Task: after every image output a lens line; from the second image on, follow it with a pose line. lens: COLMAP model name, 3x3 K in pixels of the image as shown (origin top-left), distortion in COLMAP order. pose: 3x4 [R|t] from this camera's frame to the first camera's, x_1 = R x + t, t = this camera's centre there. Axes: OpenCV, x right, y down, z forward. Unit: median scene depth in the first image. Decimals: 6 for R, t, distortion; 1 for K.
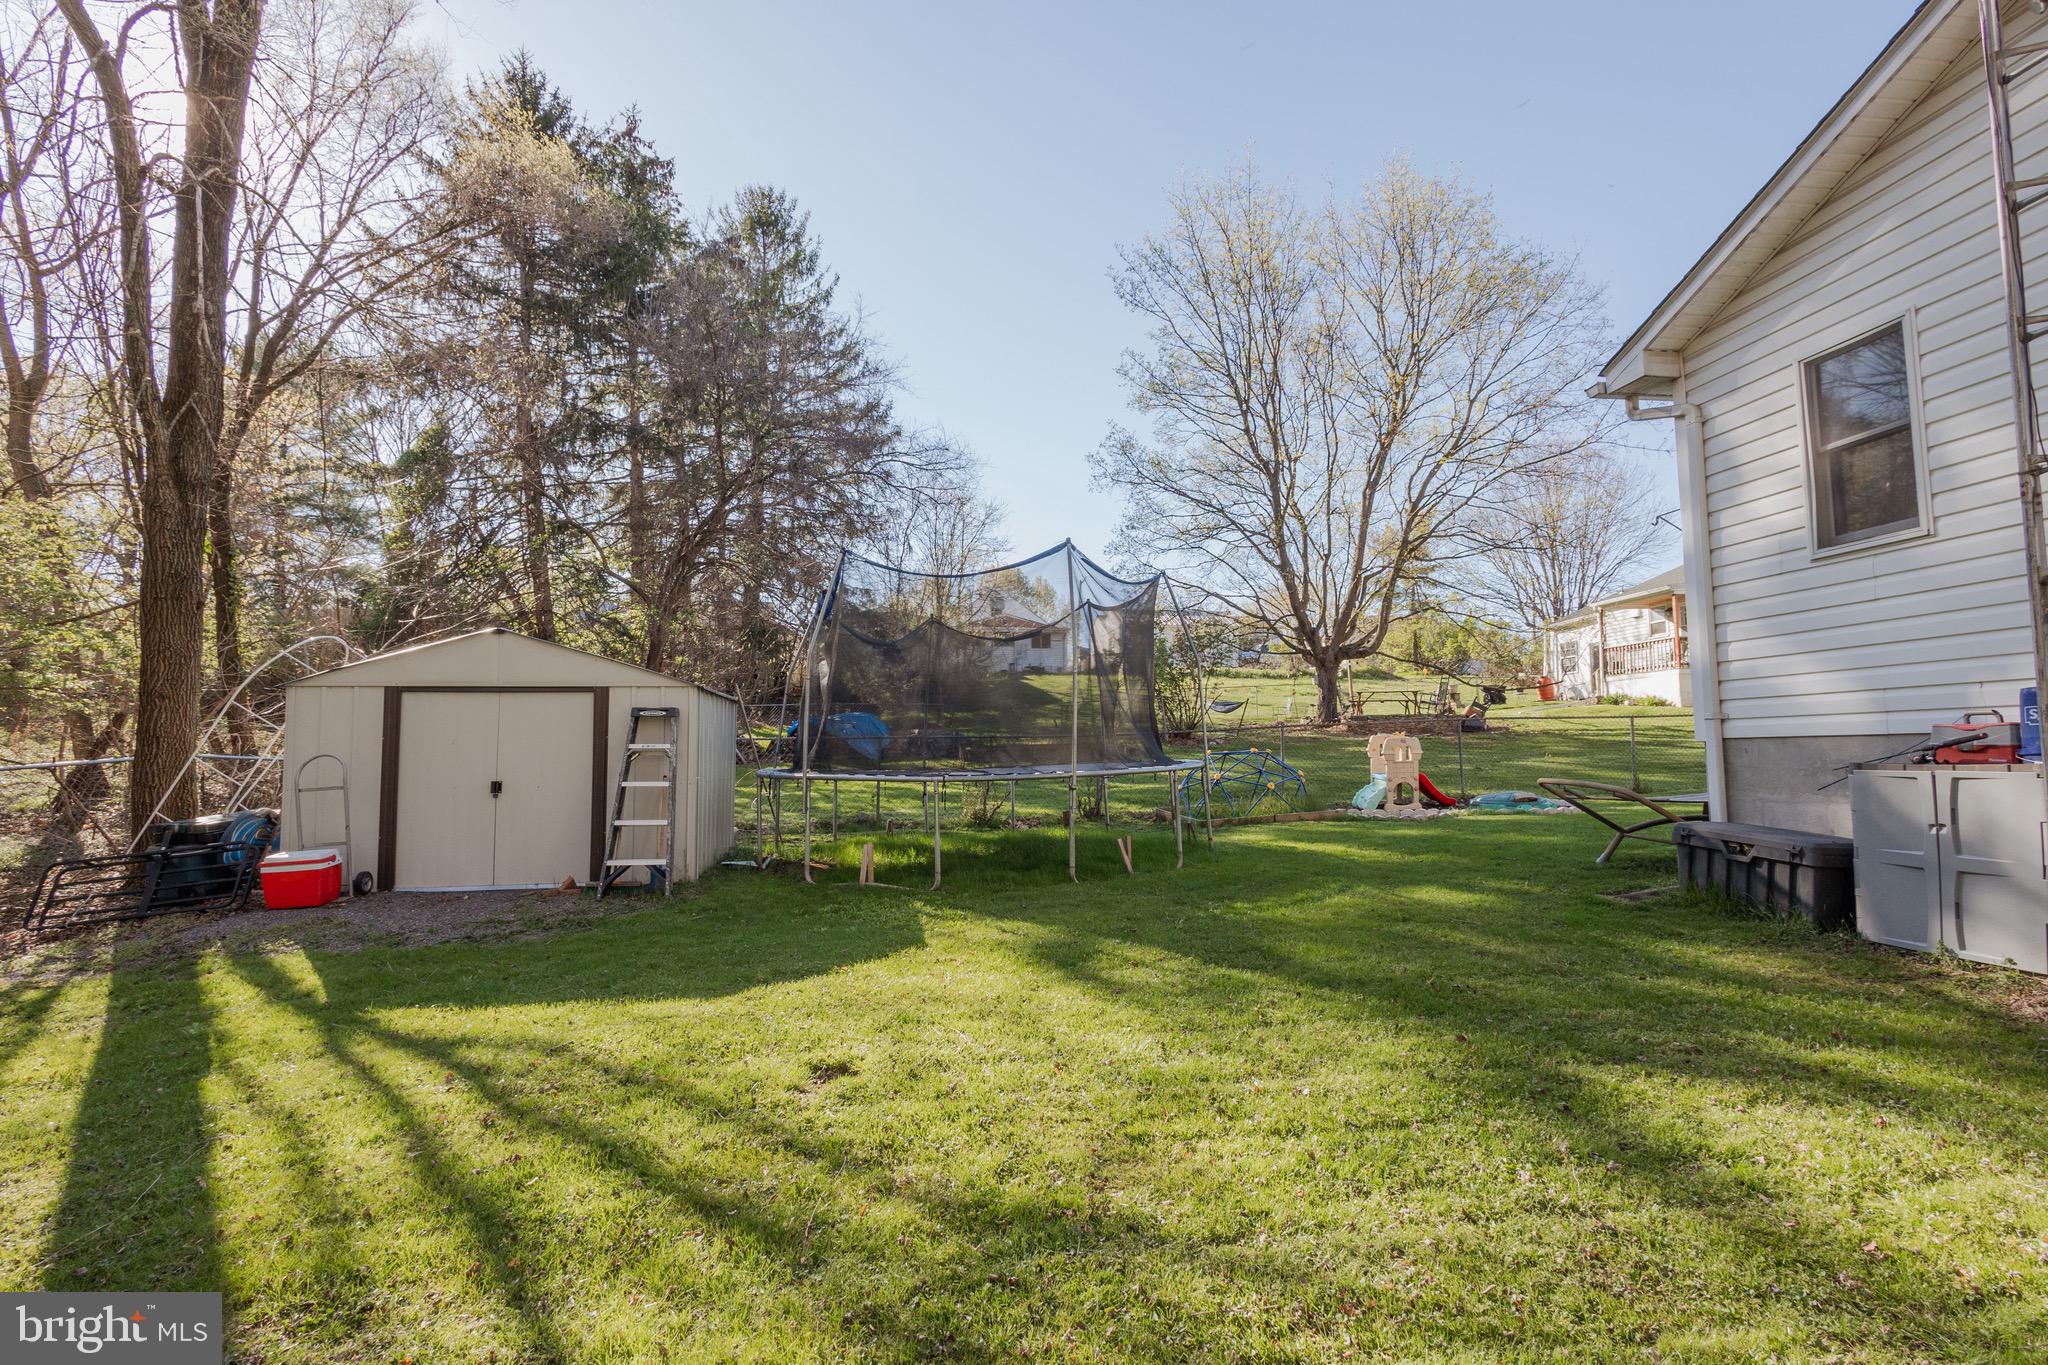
lens RADIAL K [[949.7, 0, 1033.1], [0, 949.7, 679.9], [0, 0, 1]] dist [-0.000974, -0.000598]
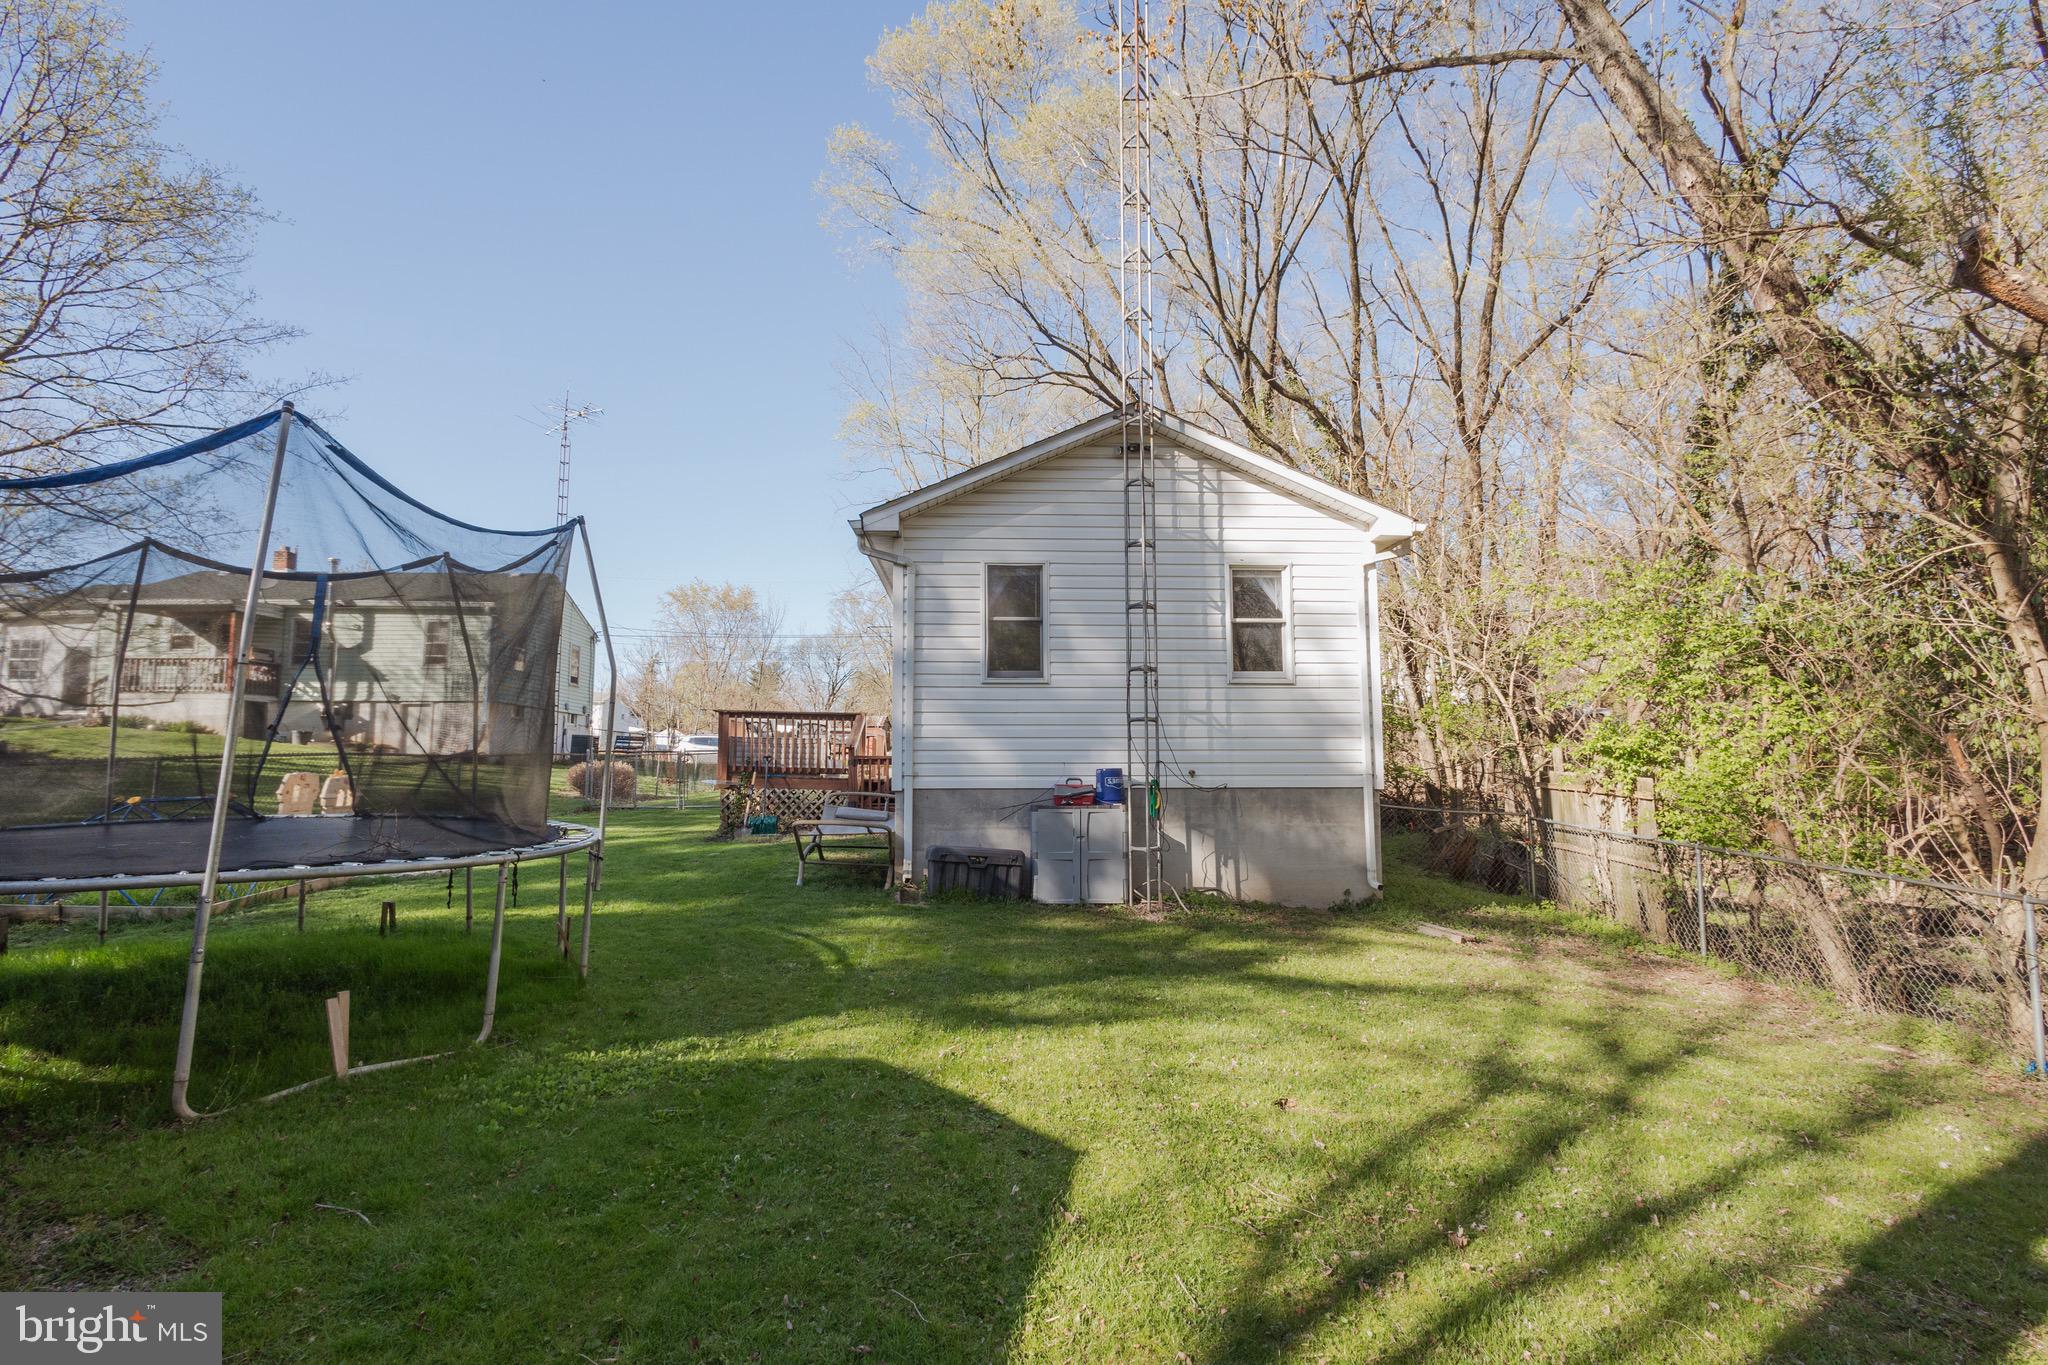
lens RADIAL K [[983.1, 0, 1026.5], [0, 983.1, 688.7], [0, 0, 1]] dist [0.036263, -0.000595]
pose [[0.095330, 0.089633, 0.991402, -0.948128], [-0.076459, 0.993655, -0.082485, 0.022892], [-0.992505, -0.067939, 0.101578, 0.797323]]
